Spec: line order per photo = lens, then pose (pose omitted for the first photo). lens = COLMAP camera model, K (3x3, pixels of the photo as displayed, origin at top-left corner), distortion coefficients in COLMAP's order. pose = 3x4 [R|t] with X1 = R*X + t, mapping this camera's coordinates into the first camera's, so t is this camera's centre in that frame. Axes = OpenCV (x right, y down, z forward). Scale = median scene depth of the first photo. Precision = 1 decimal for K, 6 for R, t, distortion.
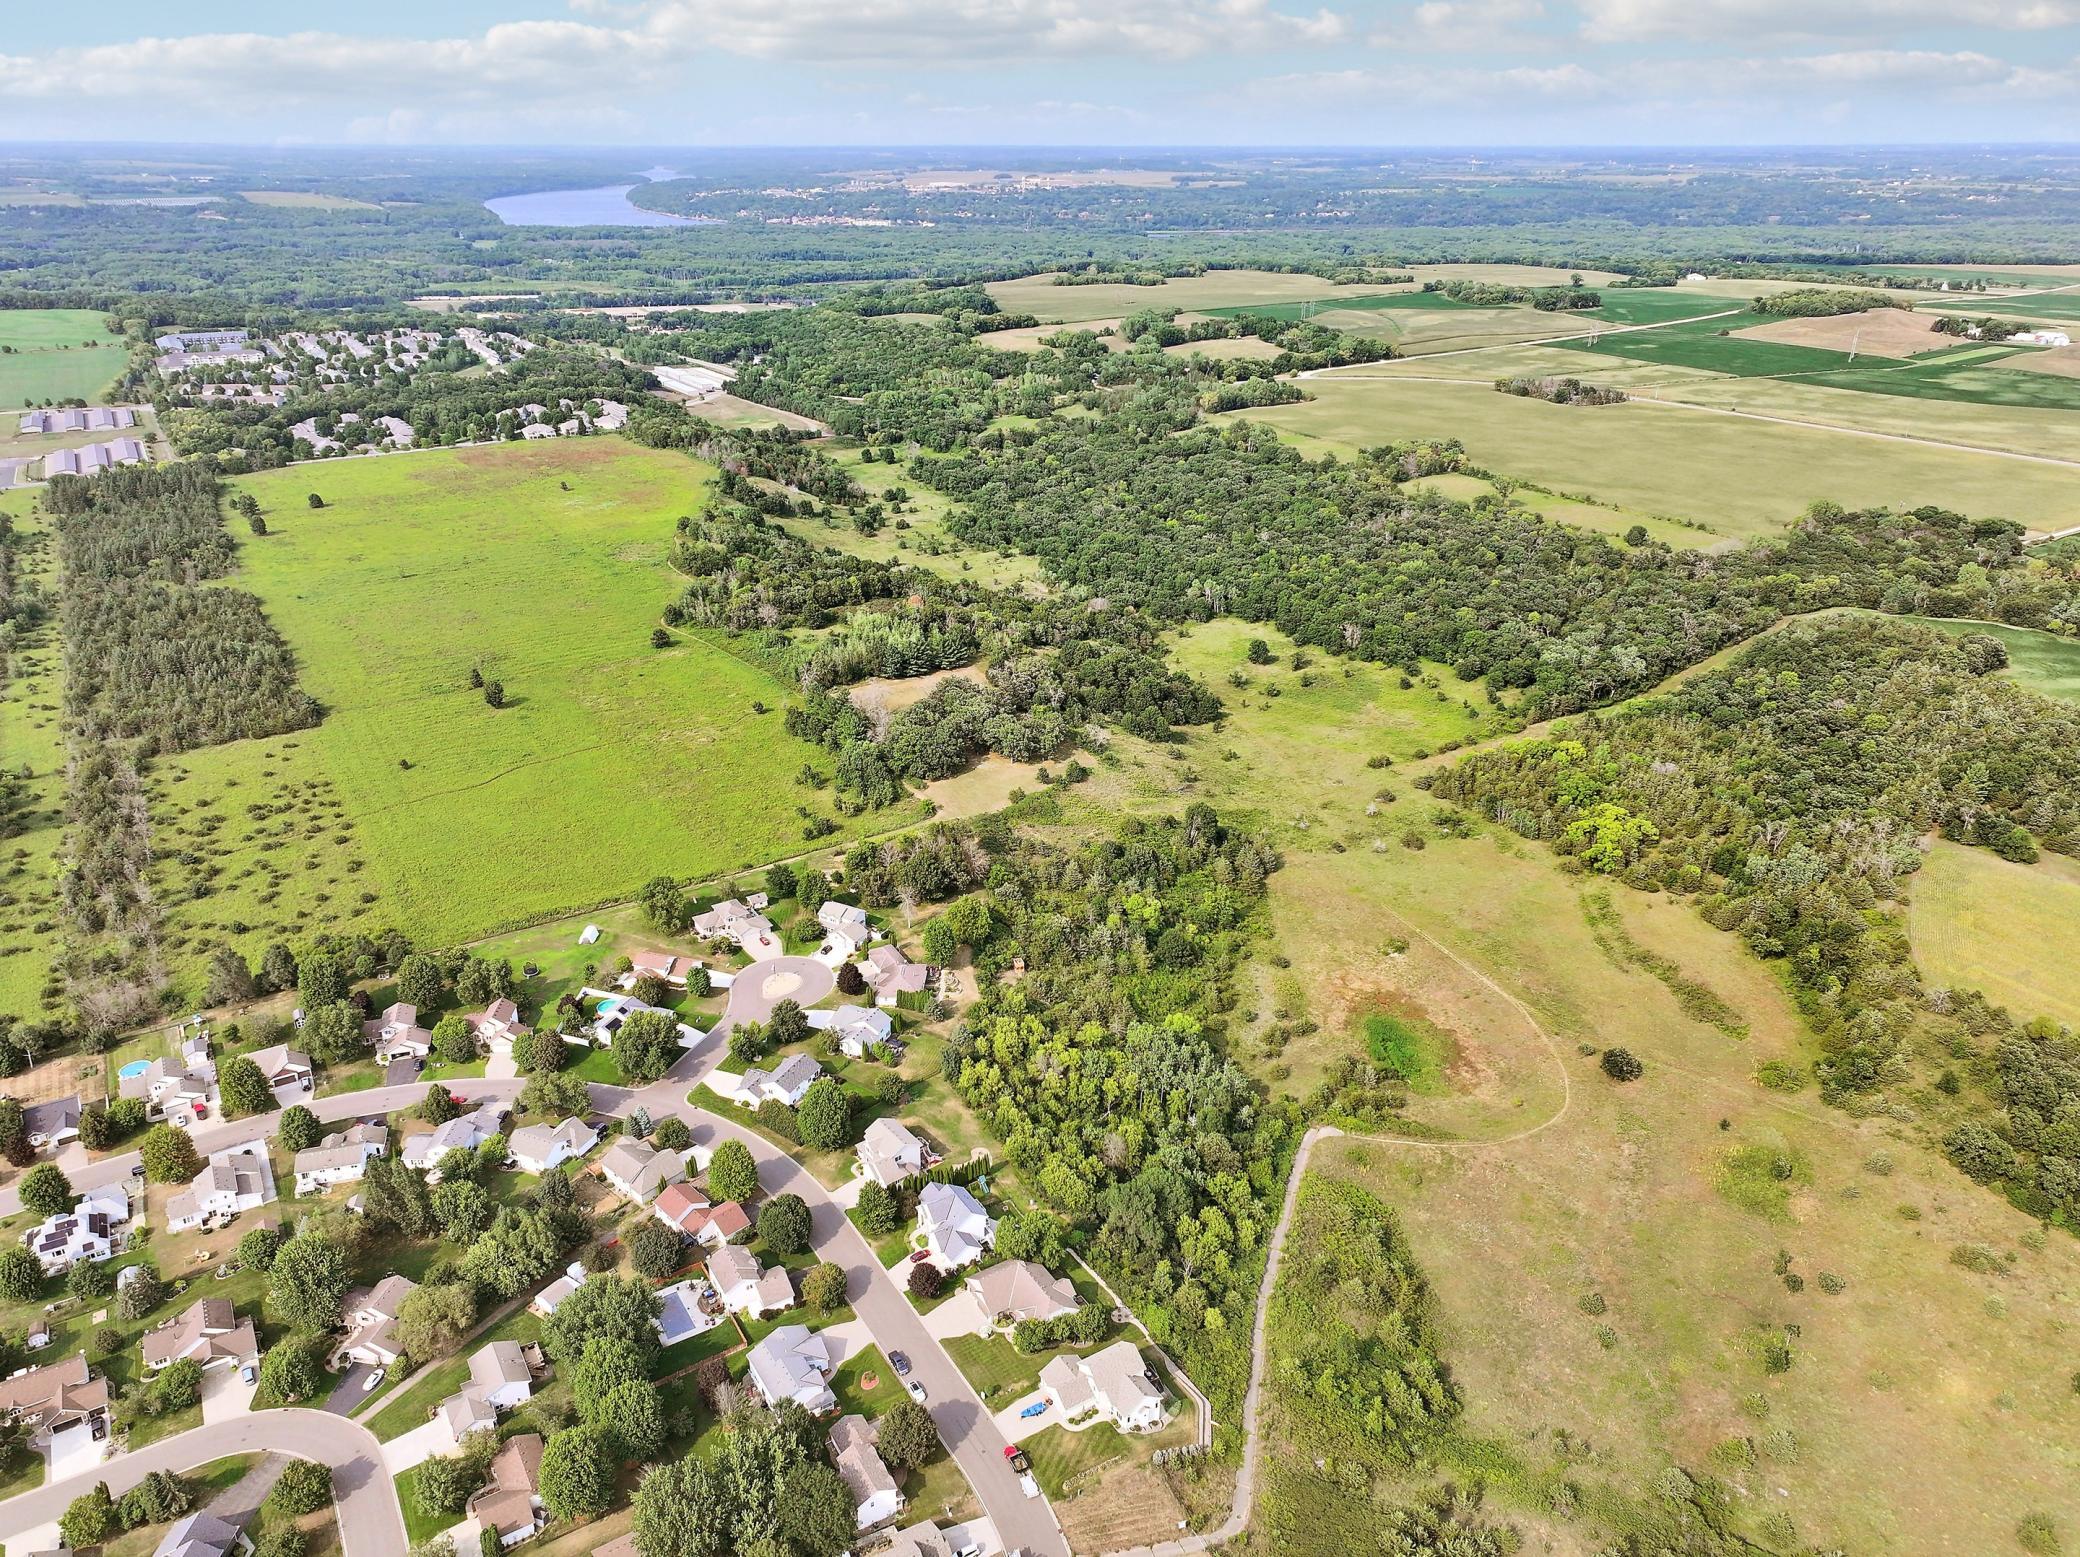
lens RADIAL K [[1473.0, 0, 1040.0], [0, 1473.0, 778.5], [0, 0, 1]] dist [0.000350, 0.038104]
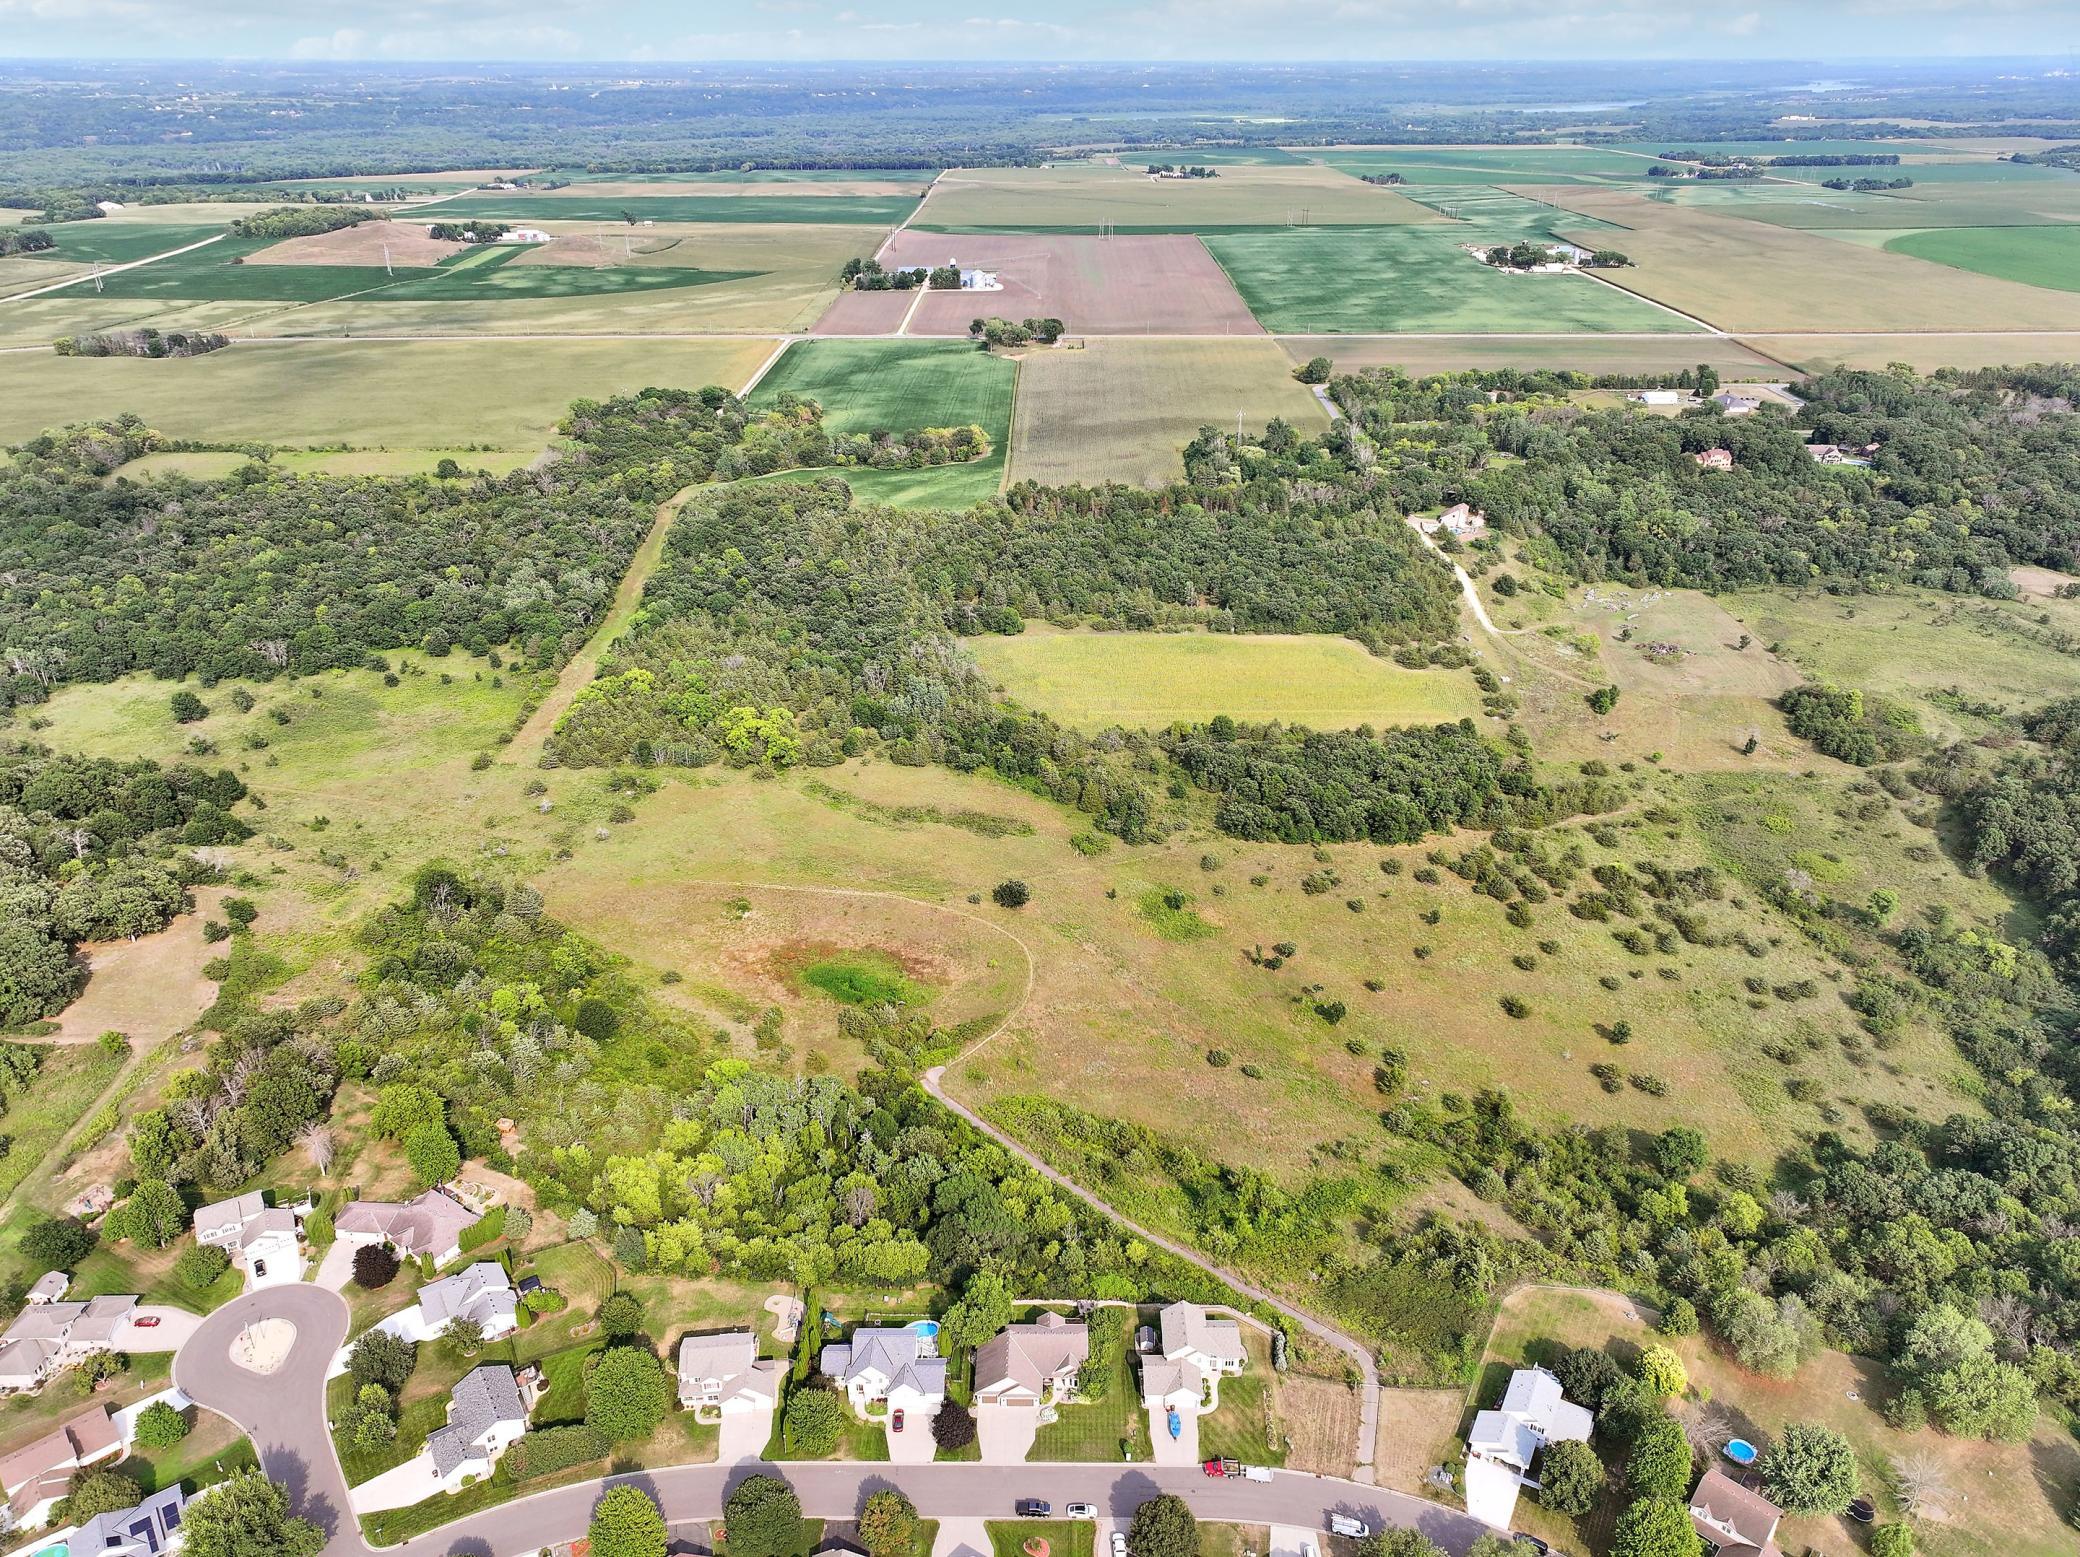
lens RADIAL K [[1483.1, 0, 1047.5], [0, 1483.1, 778.5], [0, 0, 1]] dist [0.007208, 0.006269]
pose [[0.528411, -0.377749, 0.760321, -0.299530], [0.342890, 0.914226, 0.215911, -0.085813], [-0.776665, 0.146617, 0.612613, 0.213285]]
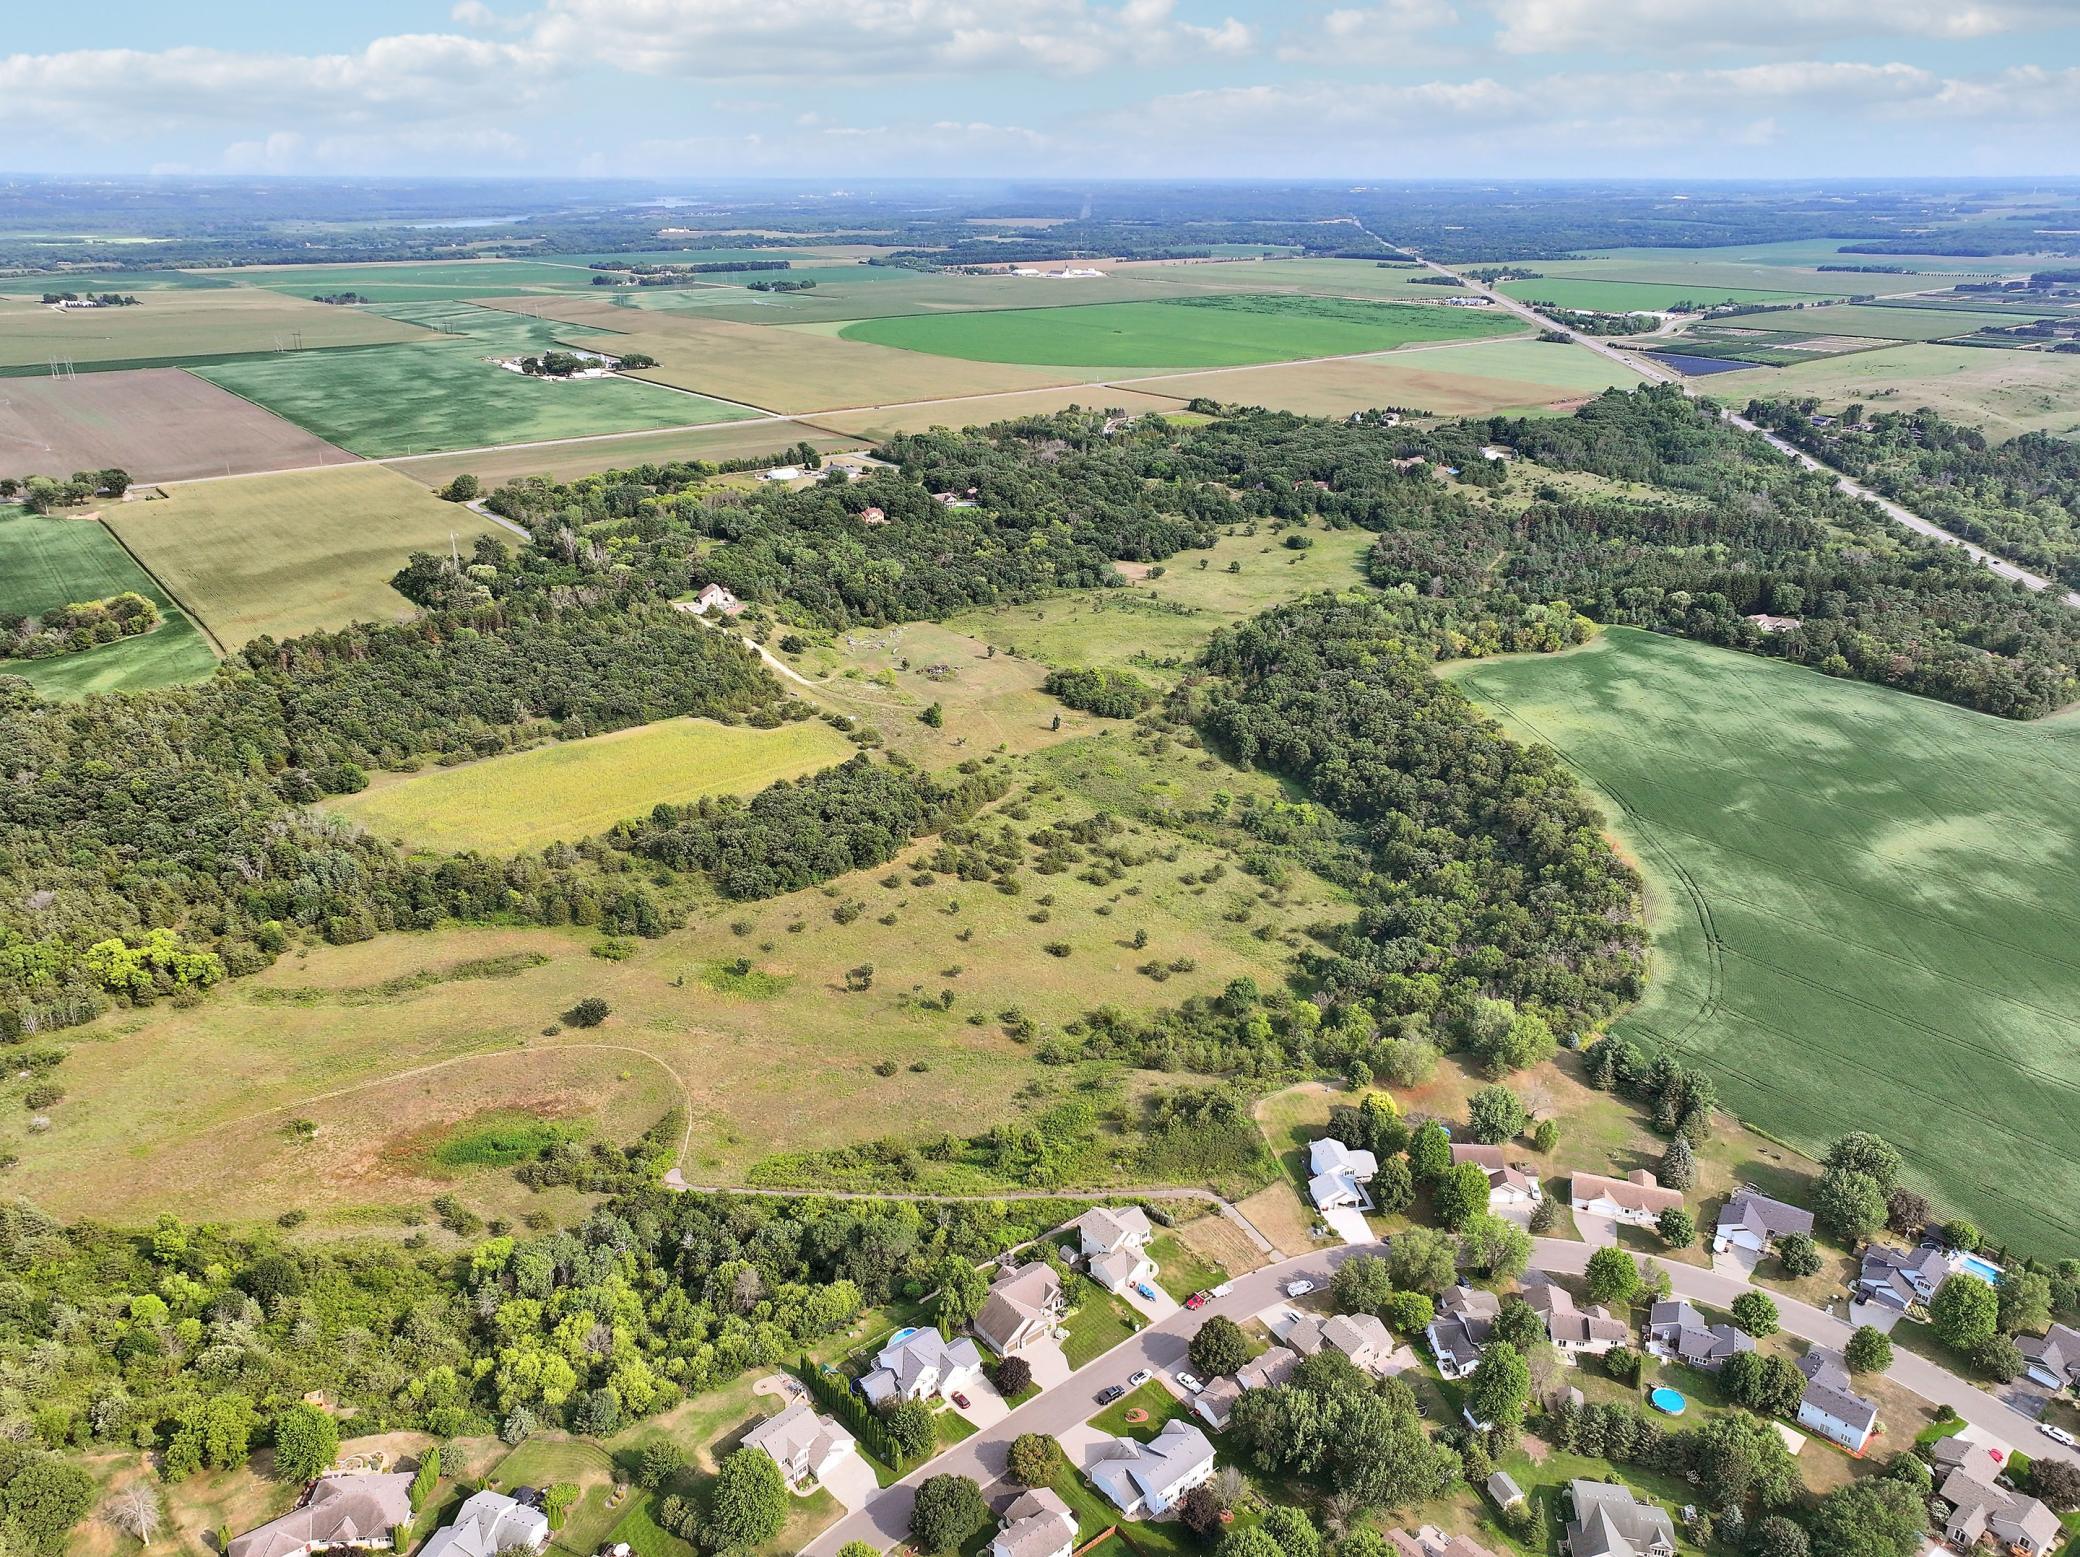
lens RADIAL K [[1483.1, 0, 1047.5], [0, 1483.1, 778.5], [0, 0, 1]] dist [0.007208, 0.006269]
pose [[-0.133312, -0.380560, 0.915097, -0.441358], [0.392328, 0.827647, 0.401347, -0.192260], [-0.910114, 0.412522, 0.038969, 0.427704]]
